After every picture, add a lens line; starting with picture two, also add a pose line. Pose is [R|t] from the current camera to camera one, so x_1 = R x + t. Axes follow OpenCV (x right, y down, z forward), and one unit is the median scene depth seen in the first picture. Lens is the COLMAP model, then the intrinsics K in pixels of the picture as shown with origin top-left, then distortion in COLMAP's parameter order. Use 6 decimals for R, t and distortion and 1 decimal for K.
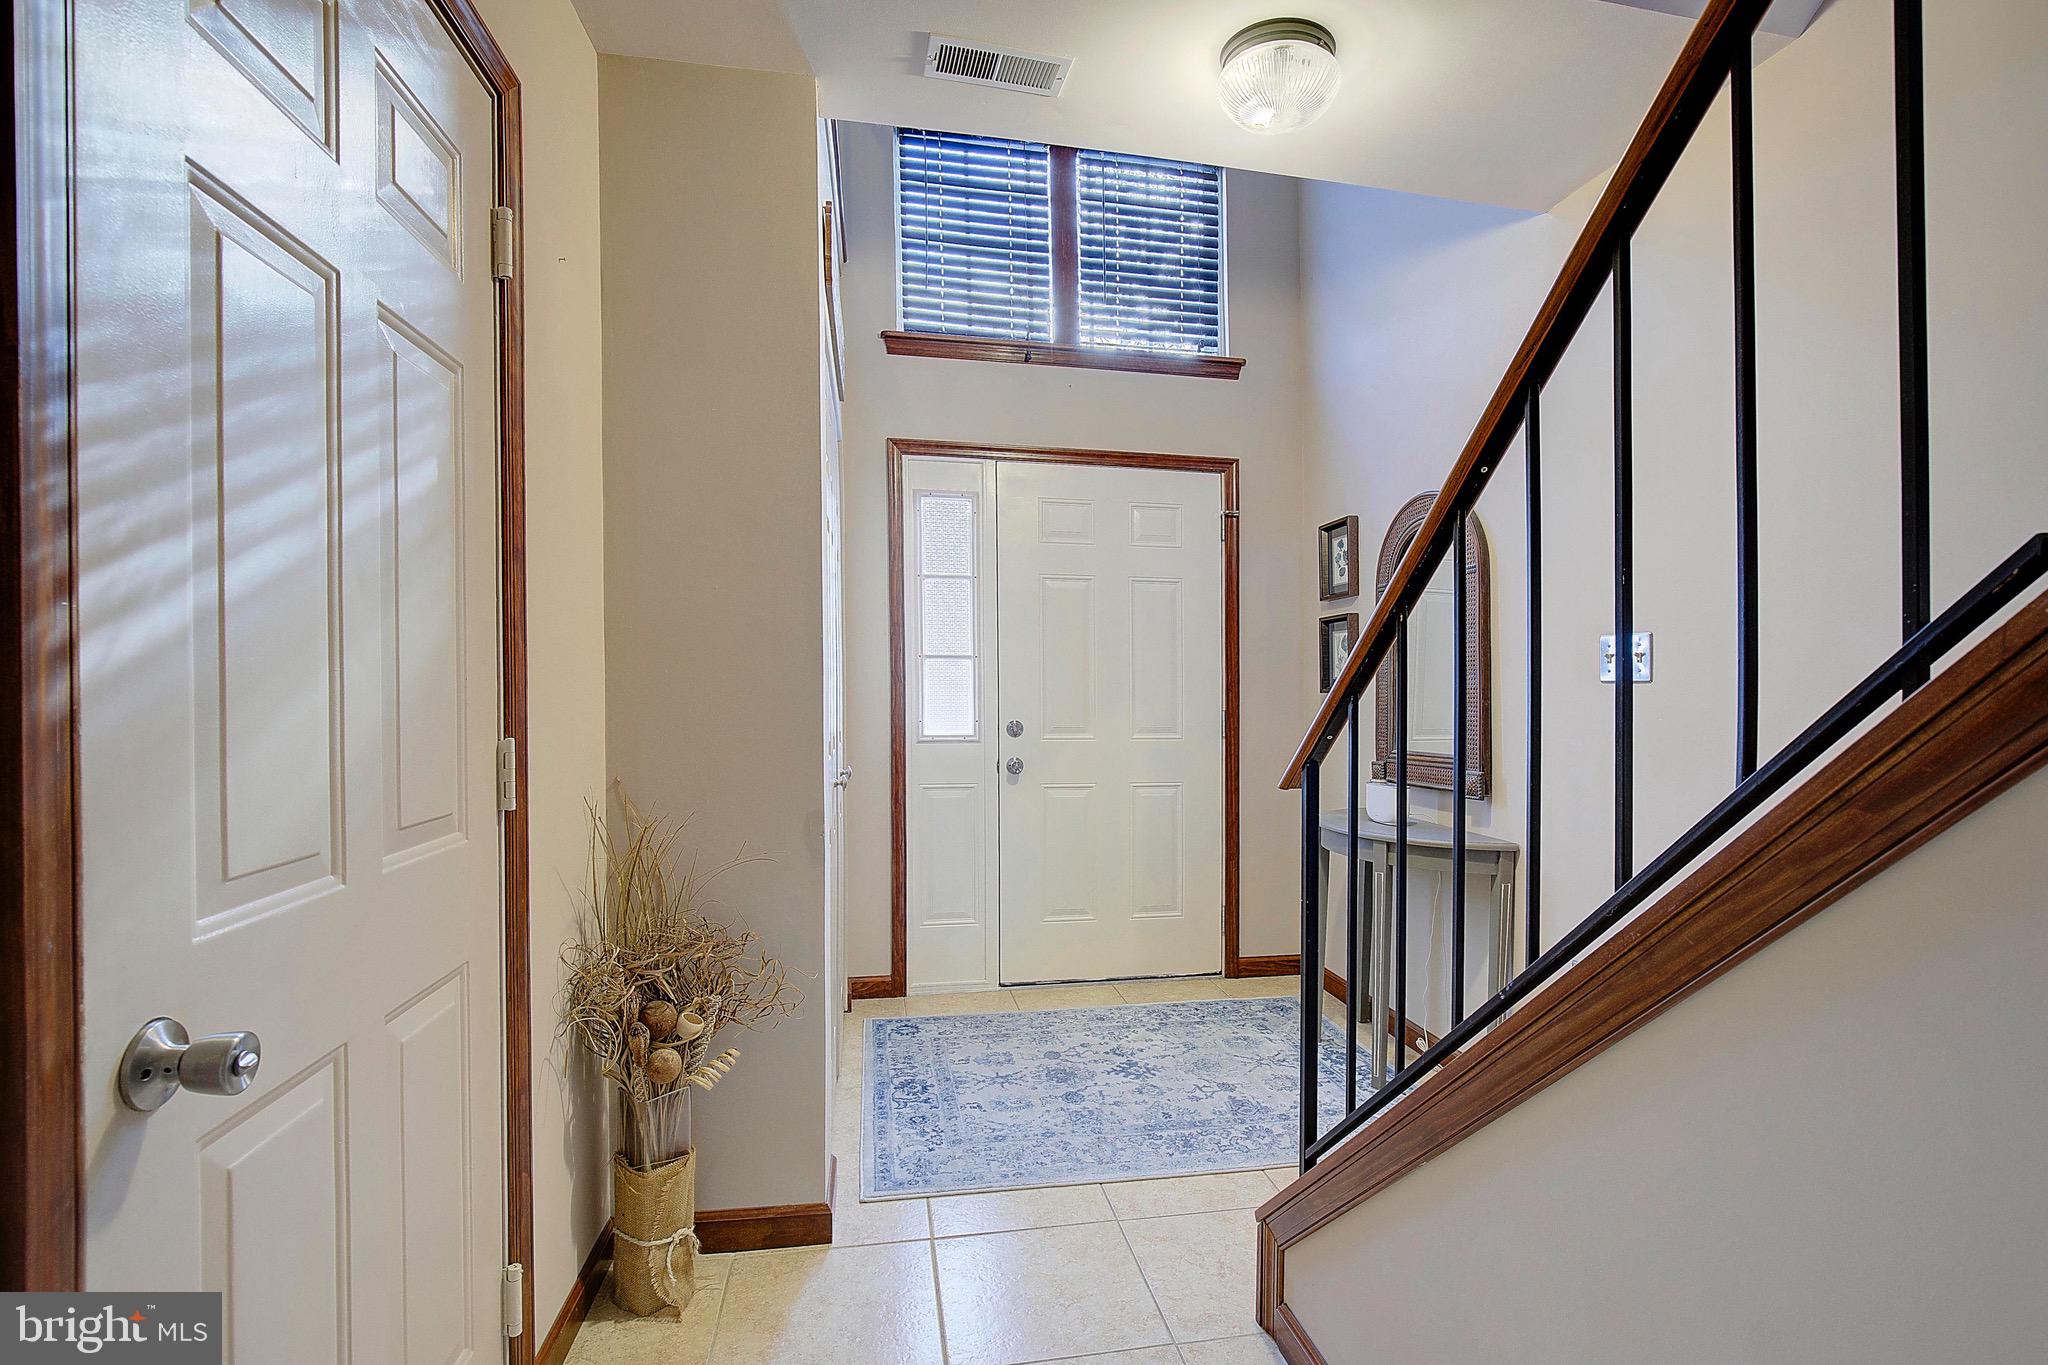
lens RADIAL K [[952.2, 0, 1025.9], [0, 952.2, 687.2], [0, 0, 1]] dist [-0.014175, 0.000202]
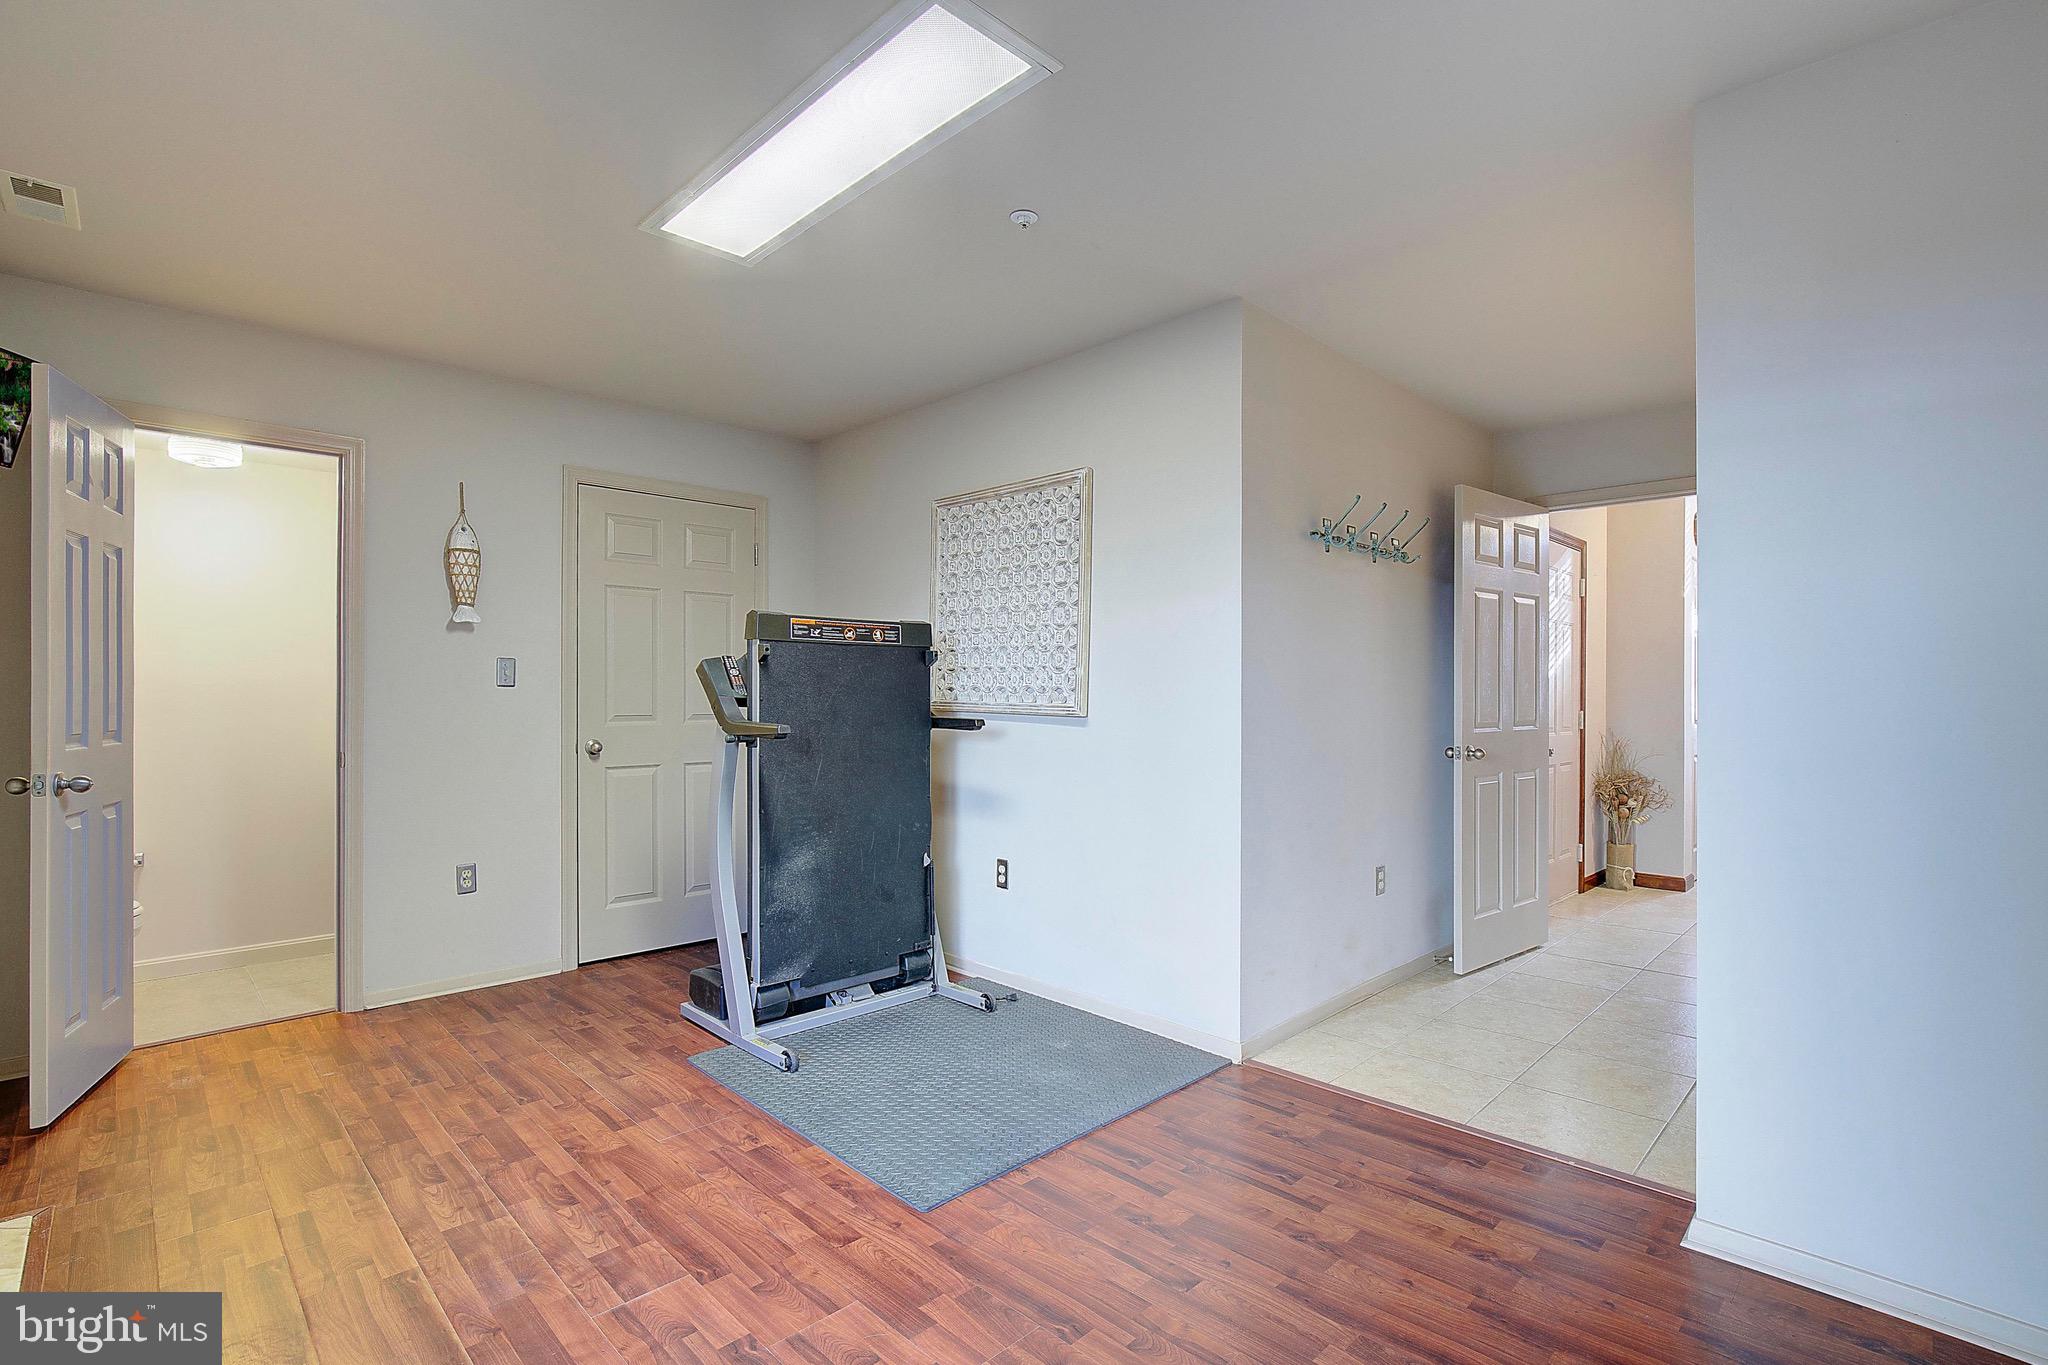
lens RADIAL K [[952.2, 0, 1031.8], [0, 952.2, 691.5], [0, 0, 1]] dist [-0.014175, 0.000202]
pose [[0.578700, 0.006702, -0.815513, 1.120117], [-0.007785, 0.999966, 0.002693, -0.020871], [0.815503, 0.004790, 0.578733, -2.607789]]
